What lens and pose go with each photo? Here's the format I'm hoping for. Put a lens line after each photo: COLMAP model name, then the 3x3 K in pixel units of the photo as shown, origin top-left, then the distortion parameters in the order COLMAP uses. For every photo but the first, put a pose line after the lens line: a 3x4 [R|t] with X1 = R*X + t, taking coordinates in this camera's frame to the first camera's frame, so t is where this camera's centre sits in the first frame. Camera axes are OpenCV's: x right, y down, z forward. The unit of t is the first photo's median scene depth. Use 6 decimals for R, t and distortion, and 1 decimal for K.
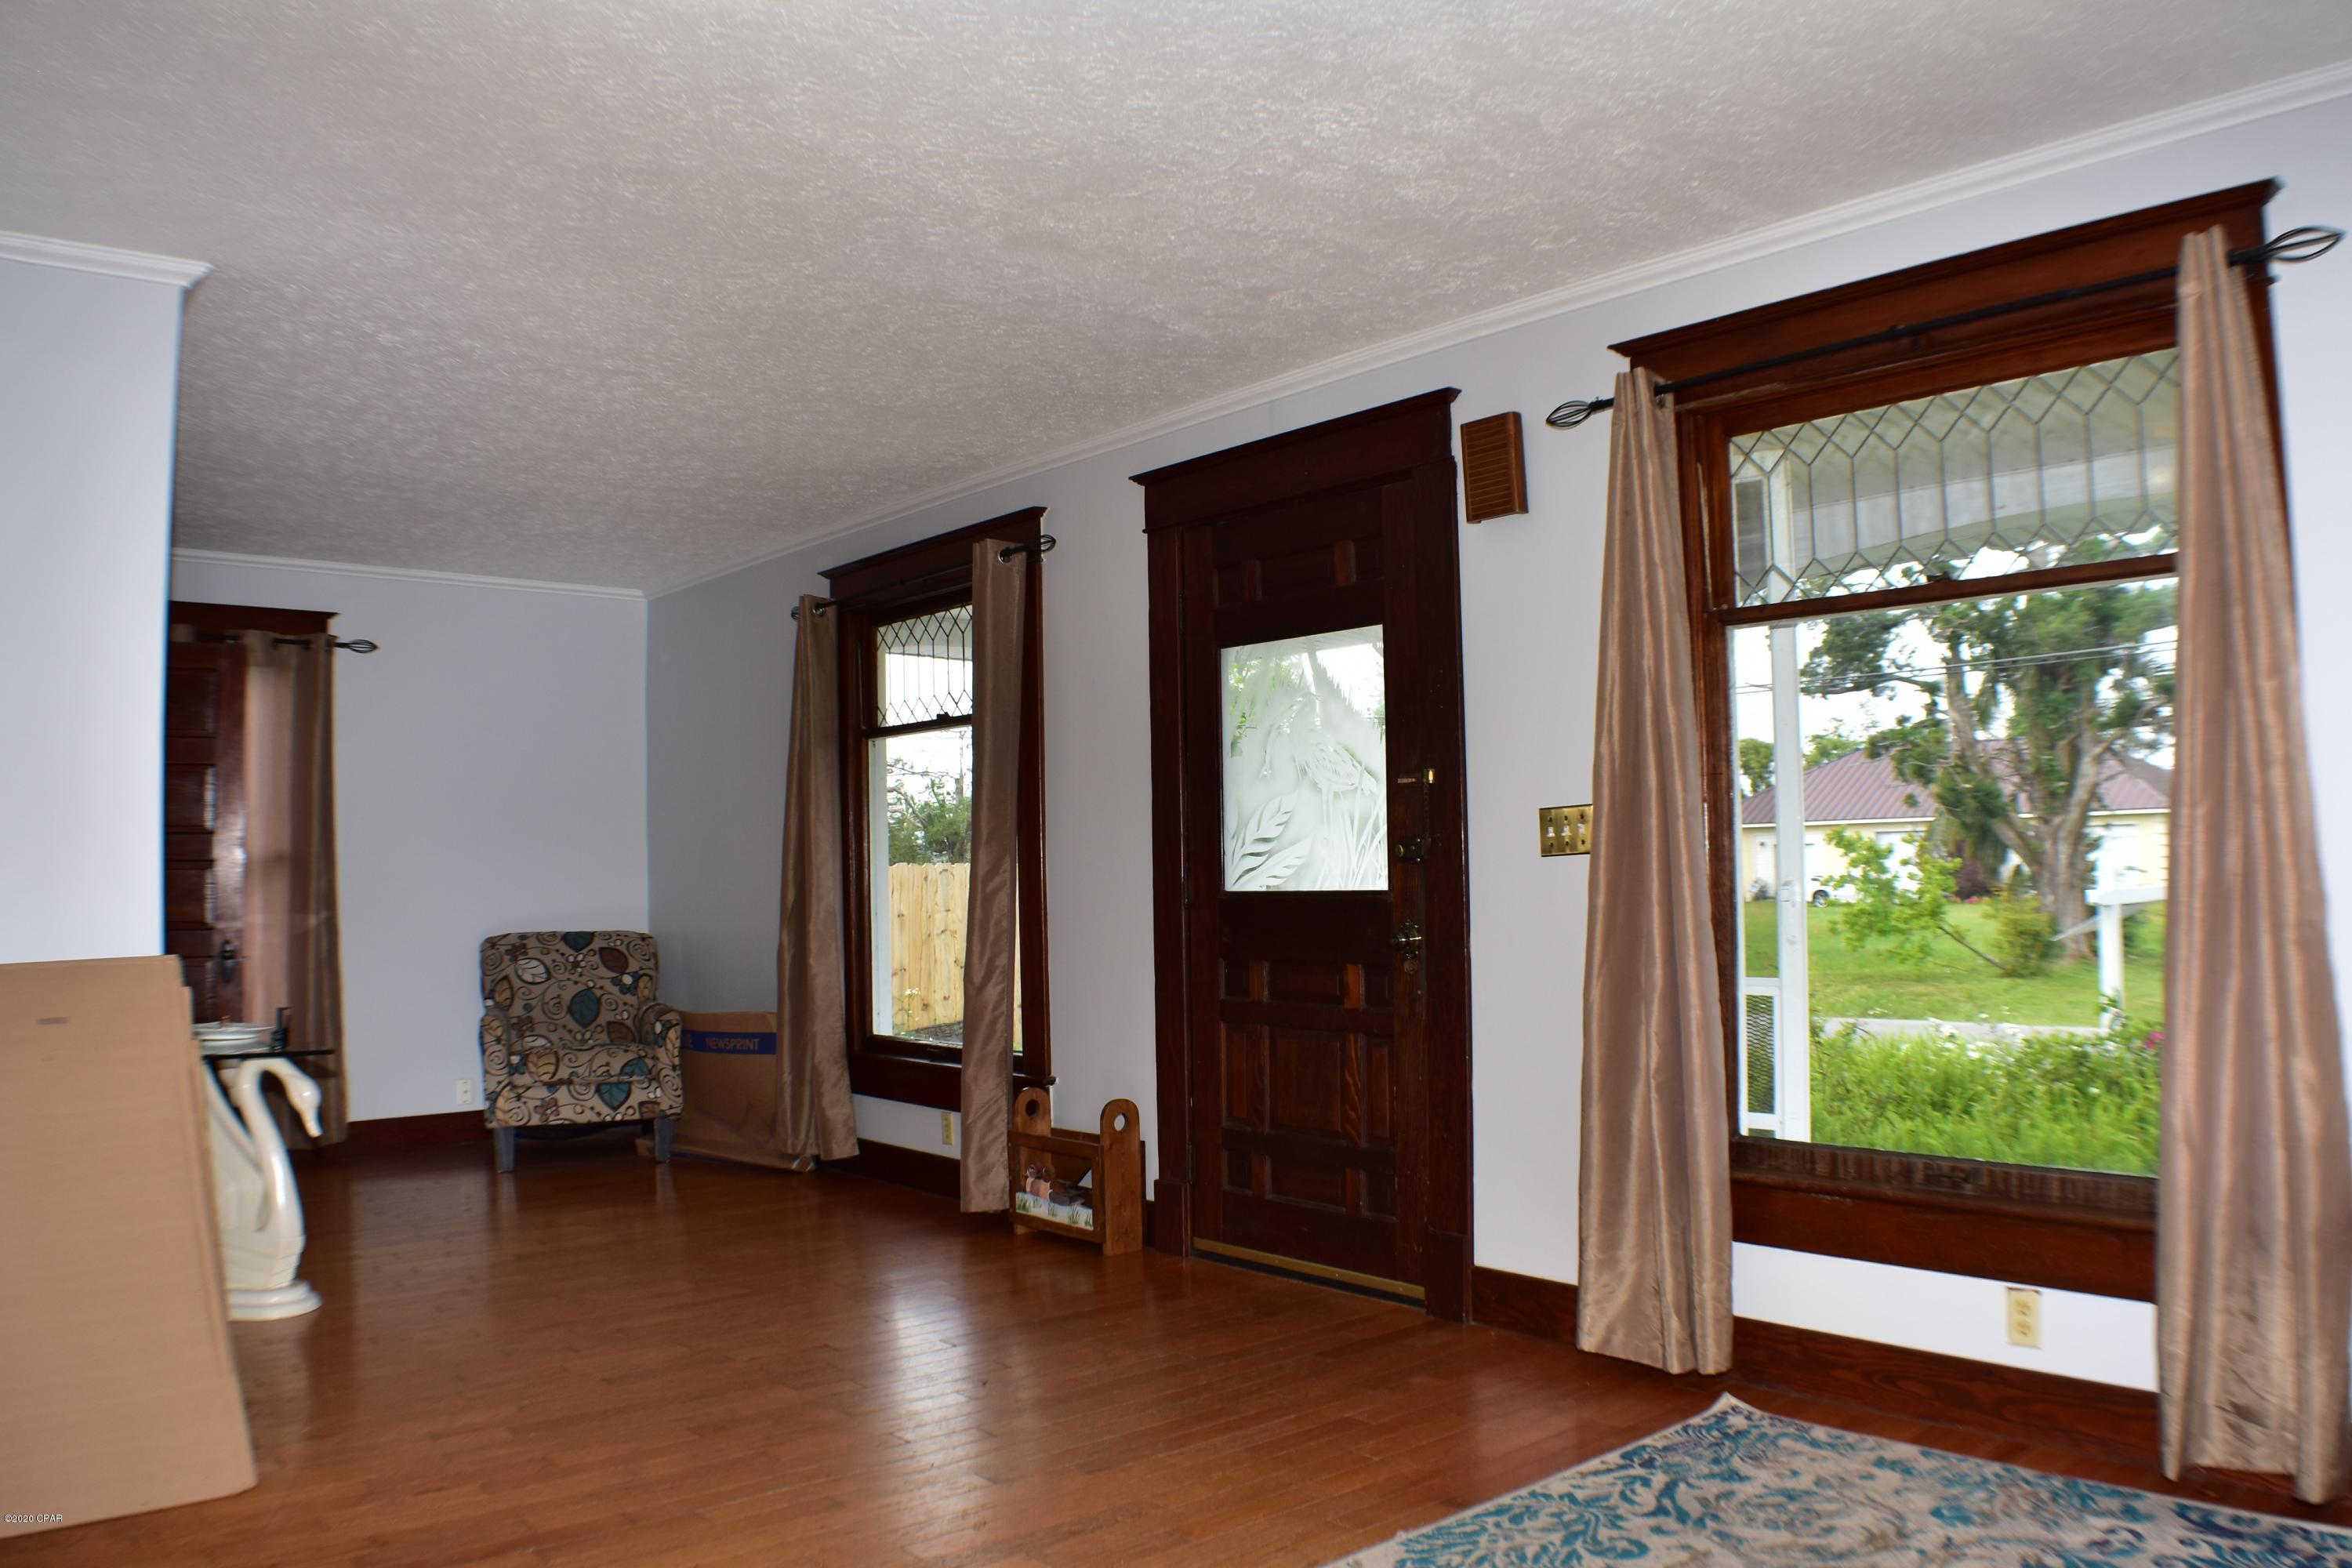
lens RADIAL K [[1801.5, 0, 1184.1], [0, 1801.5, 784.1], [0, 0, 1]] dist [-0.162721, 0.037126]
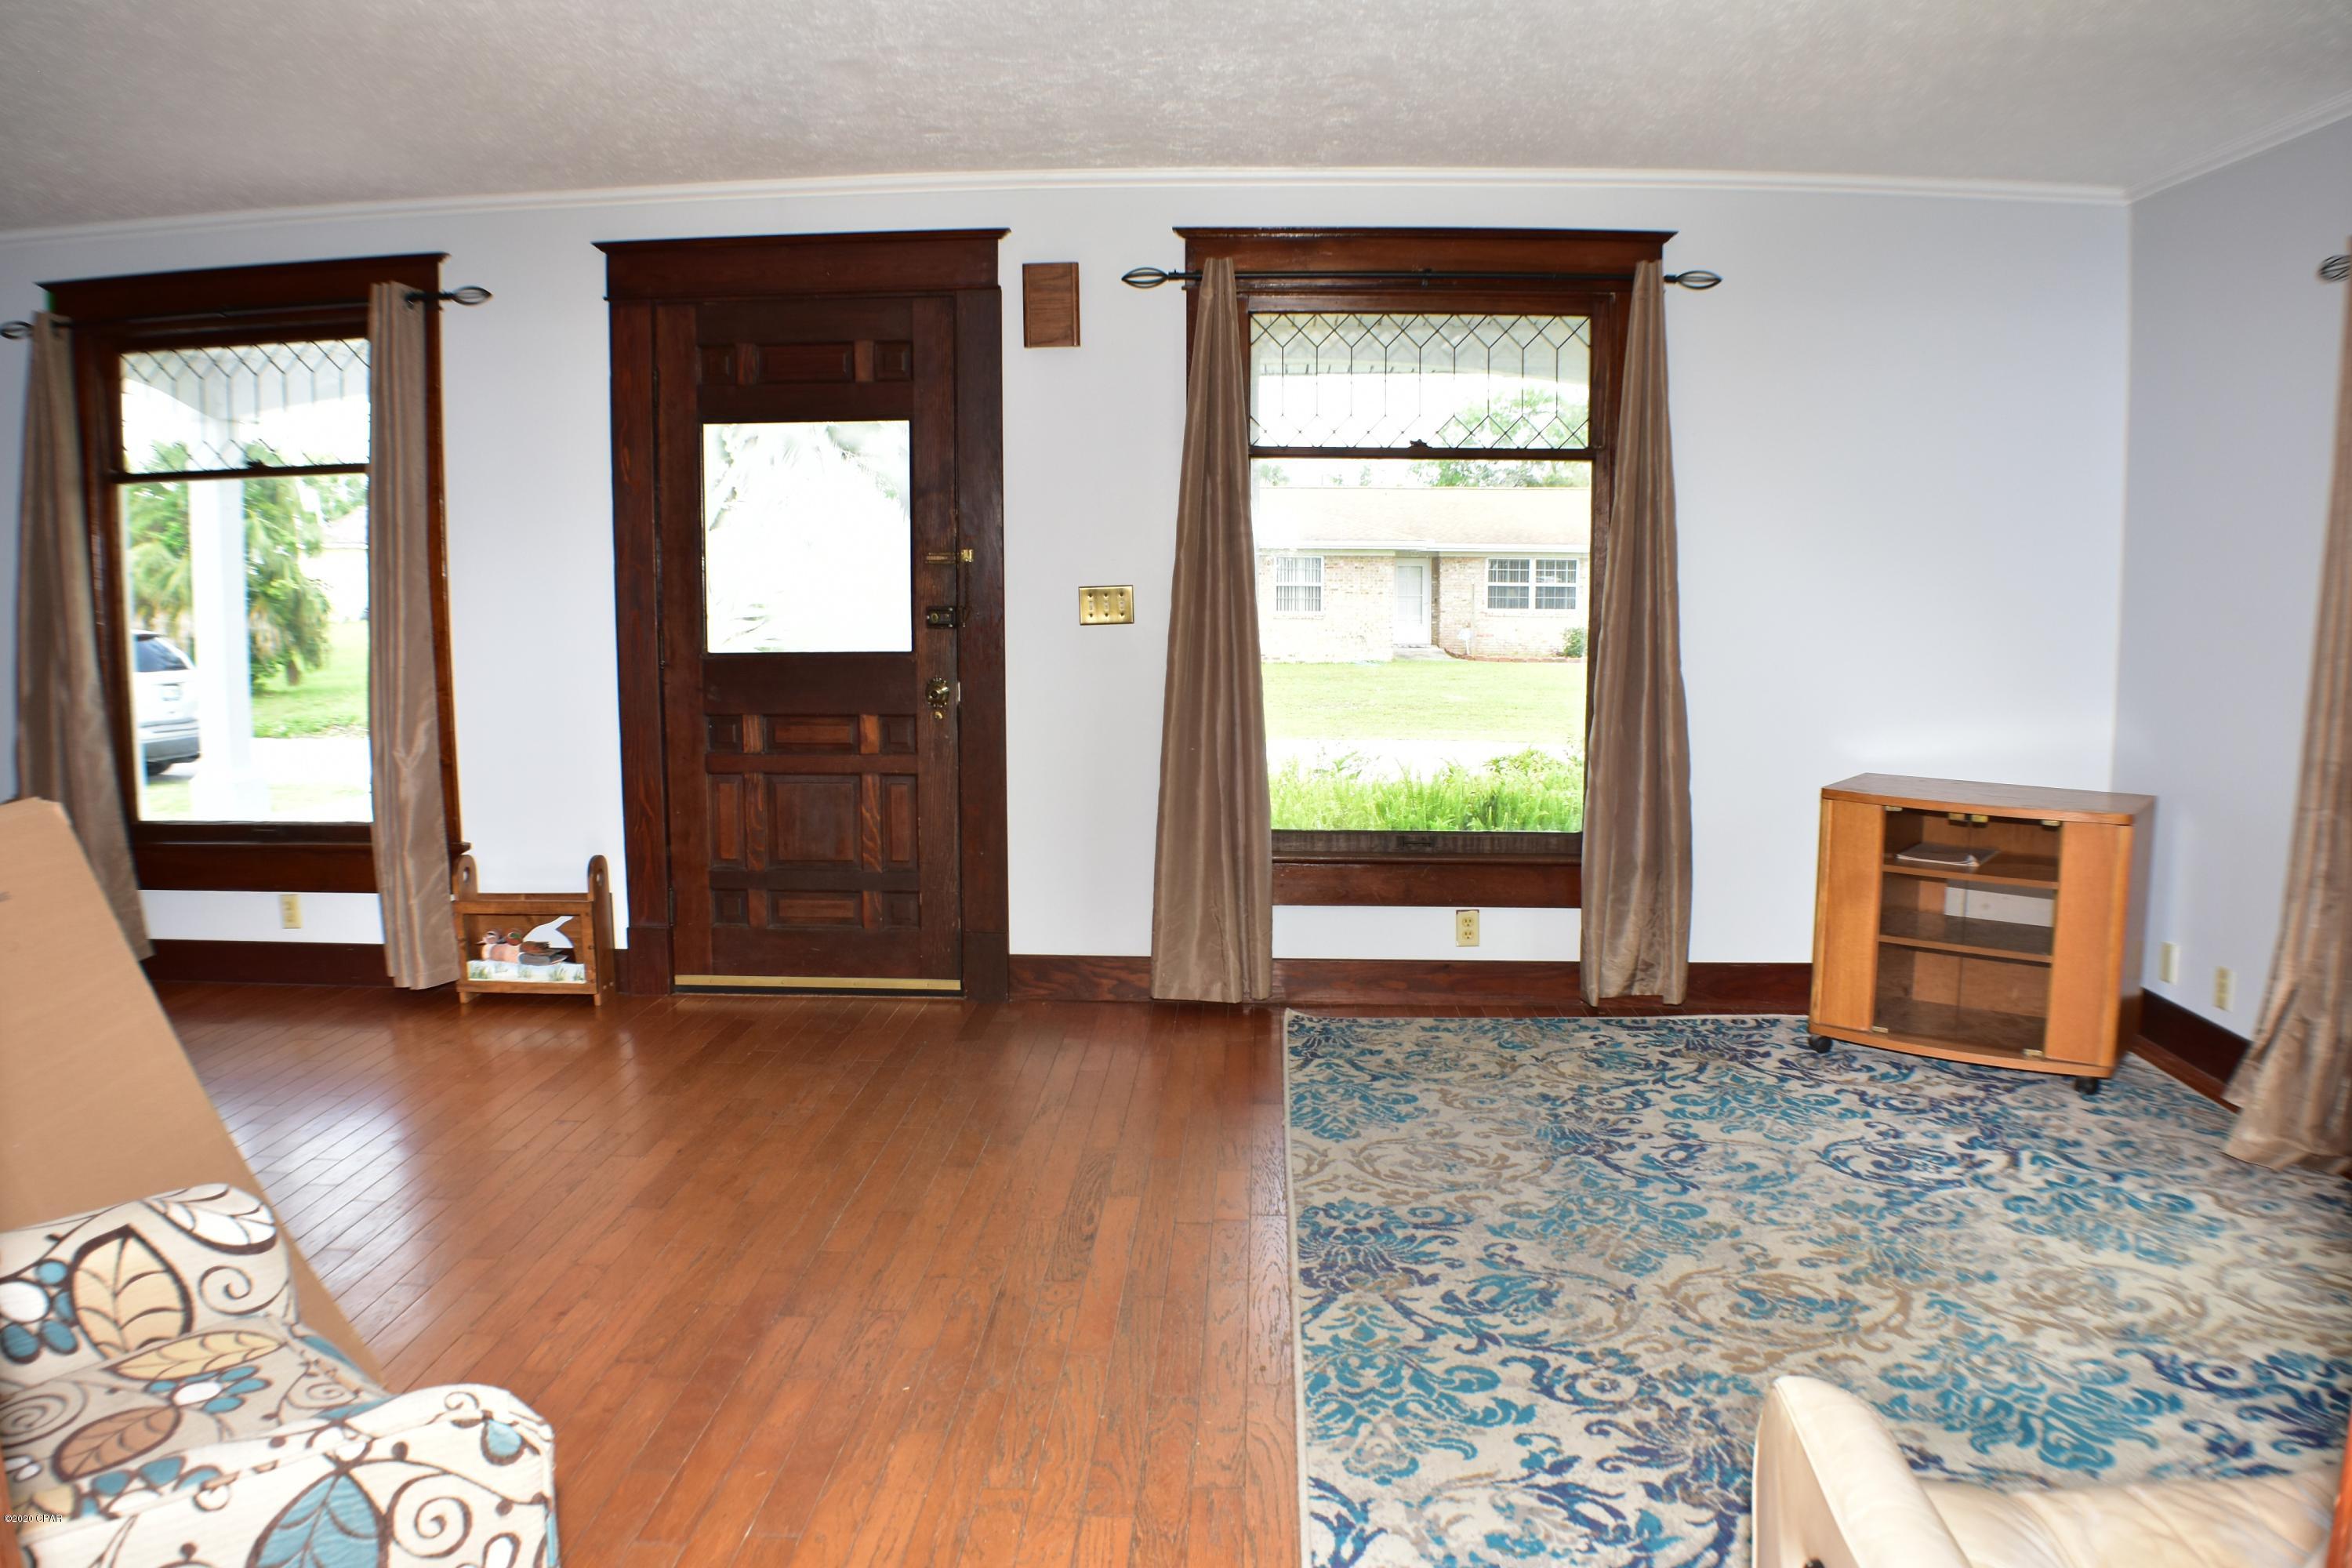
lens RADIAL K [[1801.5, 0, 1184.1], [0, 1801.5, 784.1], [0, 0, 1]] dist [-0.162721, 0.037126]
pose [[0.668066, -0.072364, 0.740575, -0.638365], [-0.045567, 0.989414, 0.137784, -0.024409], [-0.742705, -0.125795, 0.657696, 0.089924]]
